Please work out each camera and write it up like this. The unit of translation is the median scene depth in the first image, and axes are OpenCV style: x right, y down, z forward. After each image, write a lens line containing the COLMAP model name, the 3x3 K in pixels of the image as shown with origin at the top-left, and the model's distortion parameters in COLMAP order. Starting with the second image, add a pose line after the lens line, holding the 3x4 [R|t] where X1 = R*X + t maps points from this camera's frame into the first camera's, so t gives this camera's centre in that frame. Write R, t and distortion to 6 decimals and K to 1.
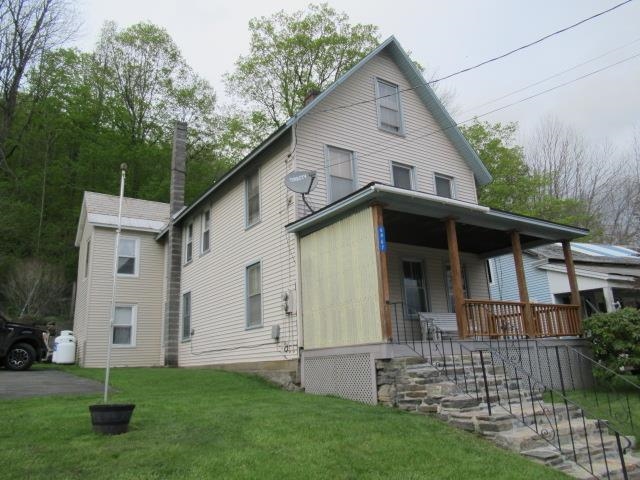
lens RADIAL K [[482.9, 0, 320.0], [0, 482.9, 240.0], [0, 0, 1]] dist [-0.003960, -0.001433]
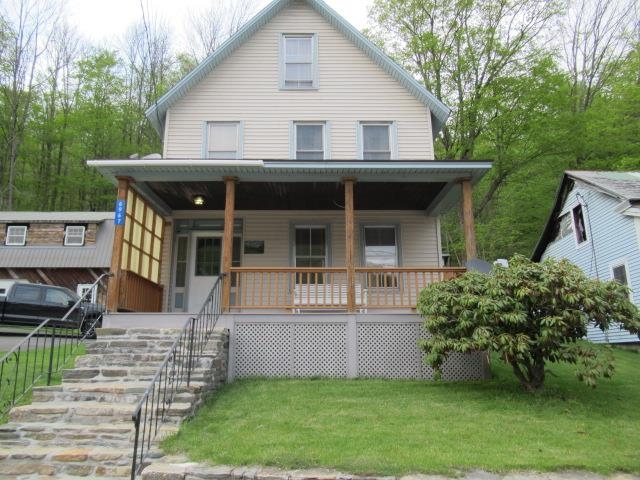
lens RADIAL K [[482.9, 0, 320.0], [0, 482.9, 240.0], [0, 0, 1]] dist [-0.003960, -0.001433]
pose [[0.829984, -0.077445, -0.552384, 0.670105], [0.104514, 0.994367, 0.017626, 0.050239], [0.547908, -0.072361, 0.833403, 0.241136]]
